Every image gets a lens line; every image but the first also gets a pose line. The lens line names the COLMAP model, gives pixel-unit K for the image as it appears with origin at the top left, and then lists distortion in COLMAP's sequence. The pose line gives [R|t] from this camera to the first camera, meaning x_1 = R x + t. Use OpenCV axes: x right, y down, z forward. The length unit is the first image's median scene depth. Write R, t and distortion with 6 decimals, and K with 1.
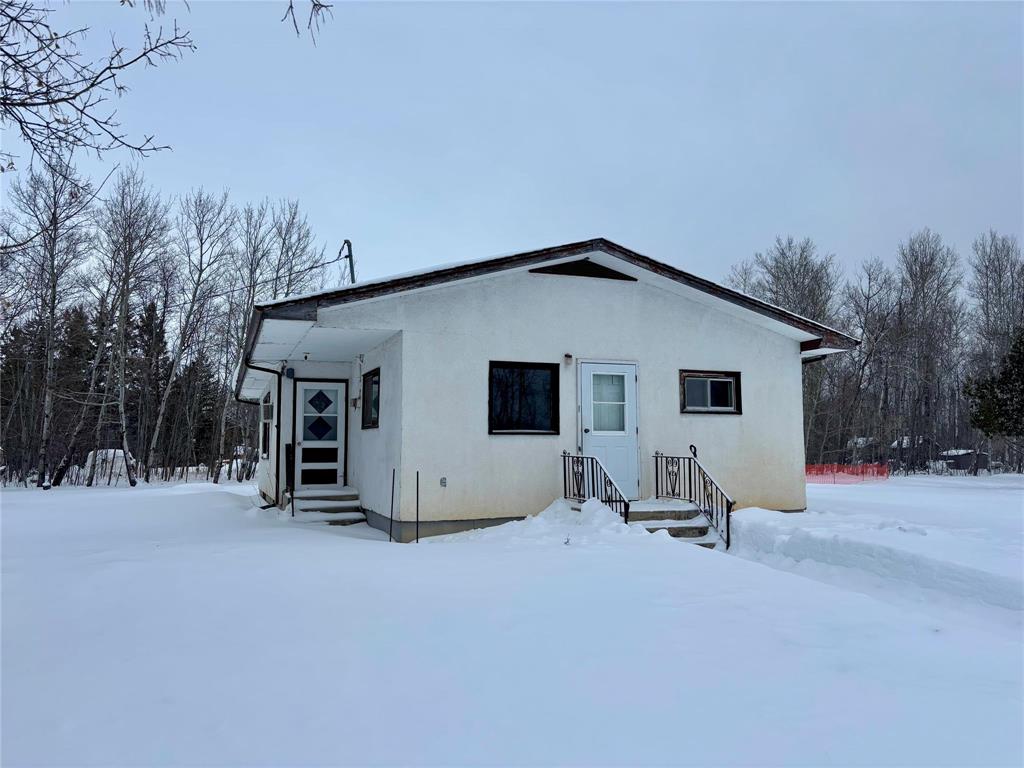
lens RADIAL K [[765.7, 0, 507.8], [0, 765.7, 389.1], [0, 0, 1]] dist [0.055976, -0.062598]
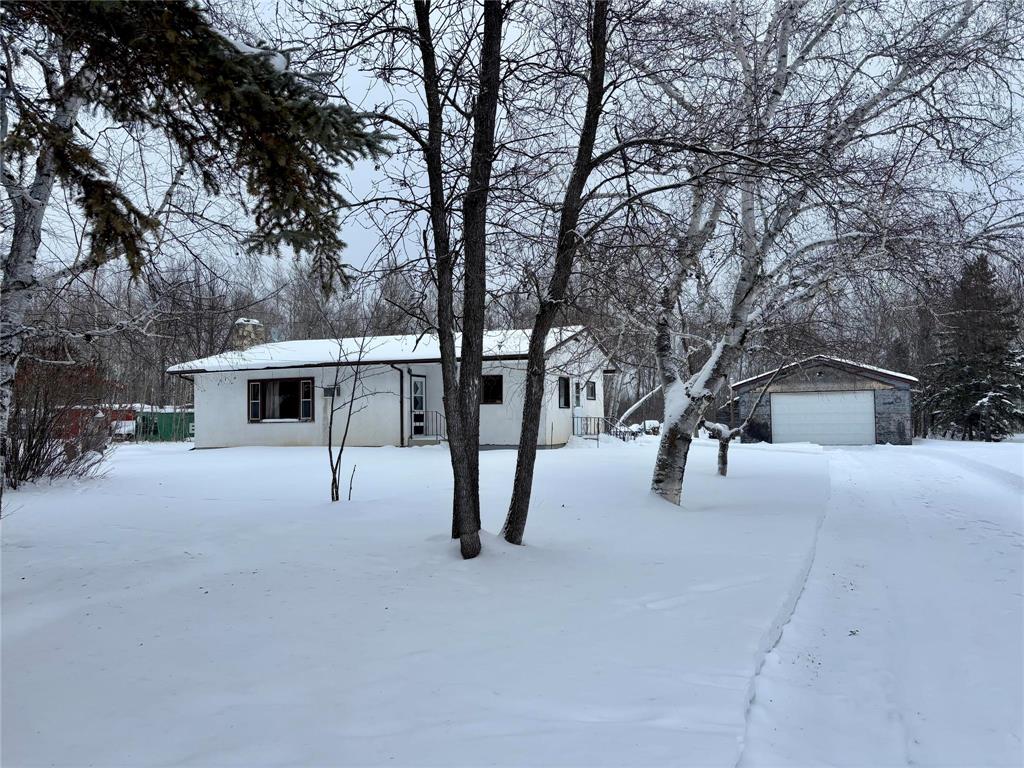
lens RADIAL K [[765.4, 0, 507.5], [0, 765.4, 384.6], [0, 0, 1]] dist [0.054812, -0.064204]
pose [[0.703954, 0.028396, 0.709678, -1.575403], [-0.049980, 0.998704, 0.009617, -0.022074], [-0.708485, -0.042240, 0.704461, -0.460565]]
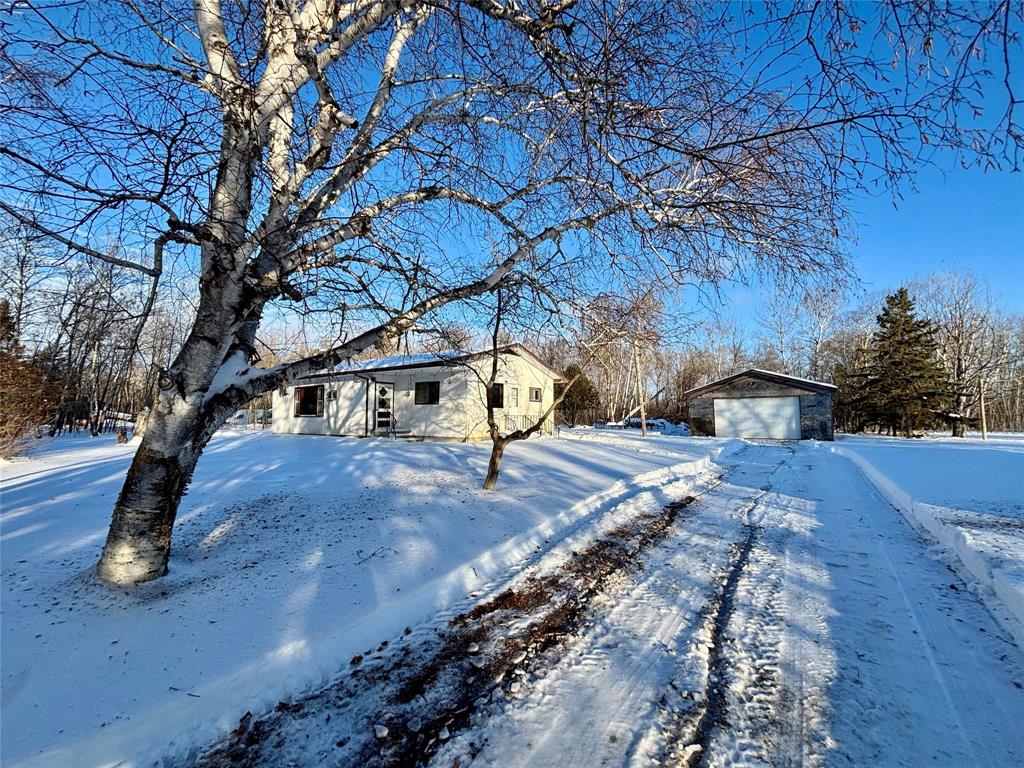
lens RADIAL K [[416.9, 0, 512.0], [0, 416.9, 384.0], [0, 0, 1]] dist [0.000615, 0.015760]
pose [[0.840432, 0.043888, 0.540137, -0.699215], [-0.046014, 0.998895, -0.009569, -0.015791], [-0.539960, -0.016812, 0.841523, -0.319059]]
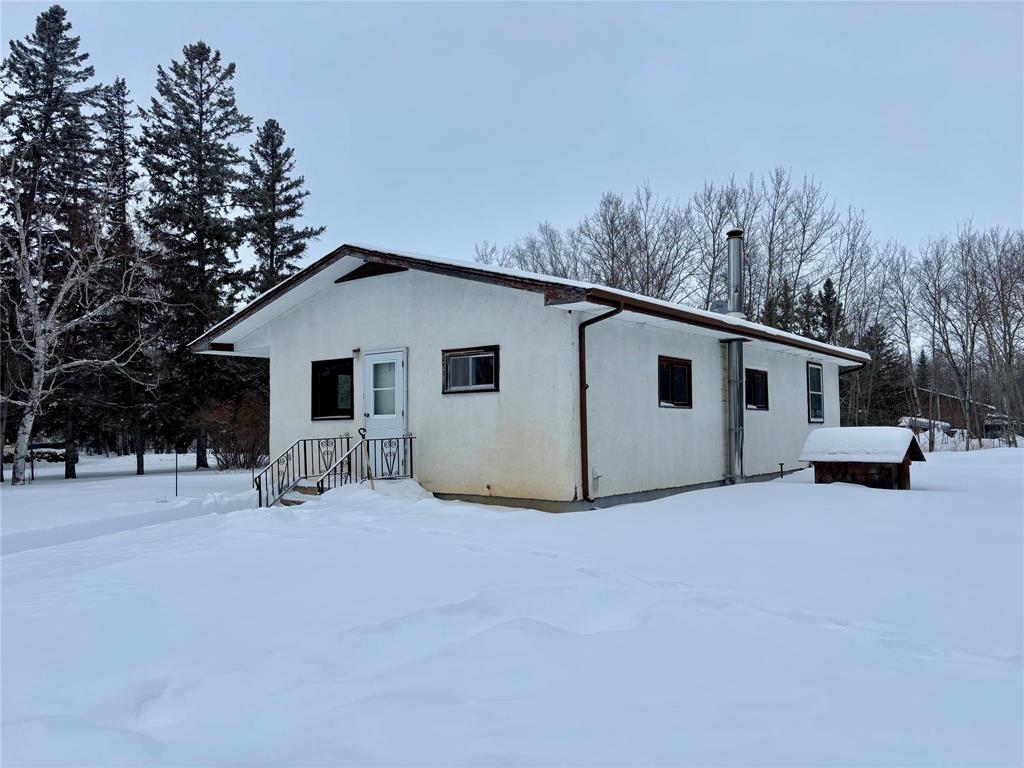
lens RADIAL K [[765.7, 0, 507.8], [0, 765.7, 389.1], [0, 0, 1]] dist [0.055976, -0.062598]
pose [[0.507471, -0.049741, -0.860232, 1.094635], [0.084277, 0.996411, -0.007899, 0.038677], [0.857537, -0.068489, 0.509842, 0.550344]]
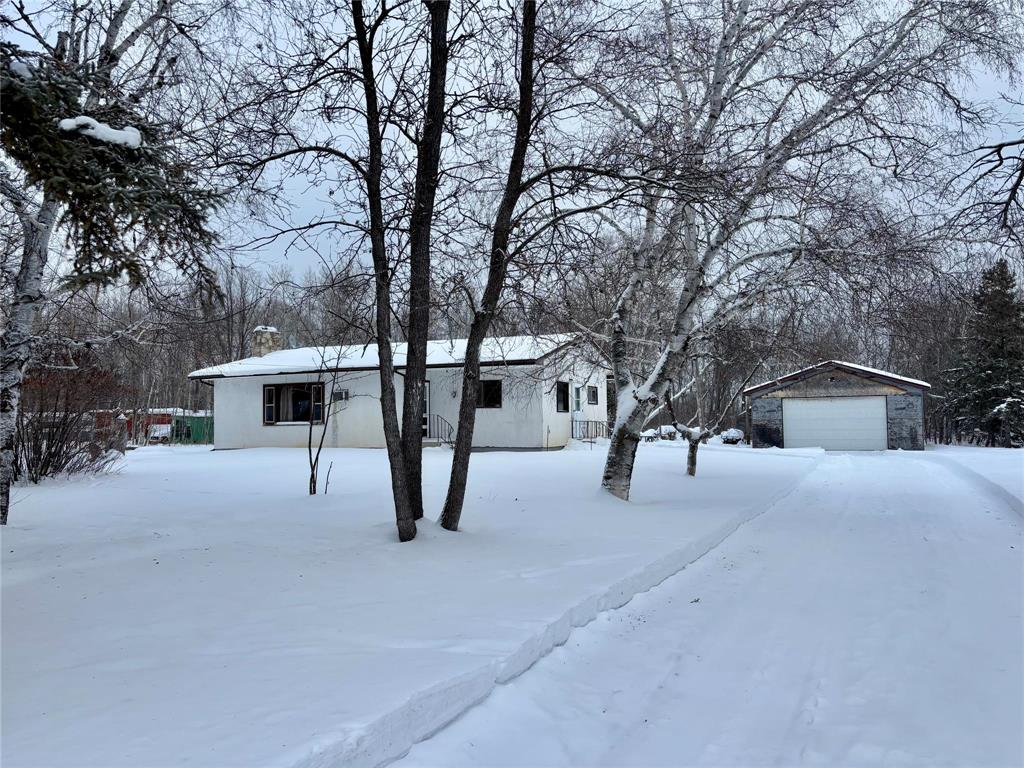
lens RADIAL K [[765.7, 0, 507.8], [0, 765.7, 389.1], [0, 0, 1]] dist [0.055976, -0.062598]
pose [[0.738366, 0.030291, 0.673720, -1.555464], [-0.050319, 0.998681, 0.010245, -0.024626], [-0.672520, -0.041466, 0.738916, -0.596404]]
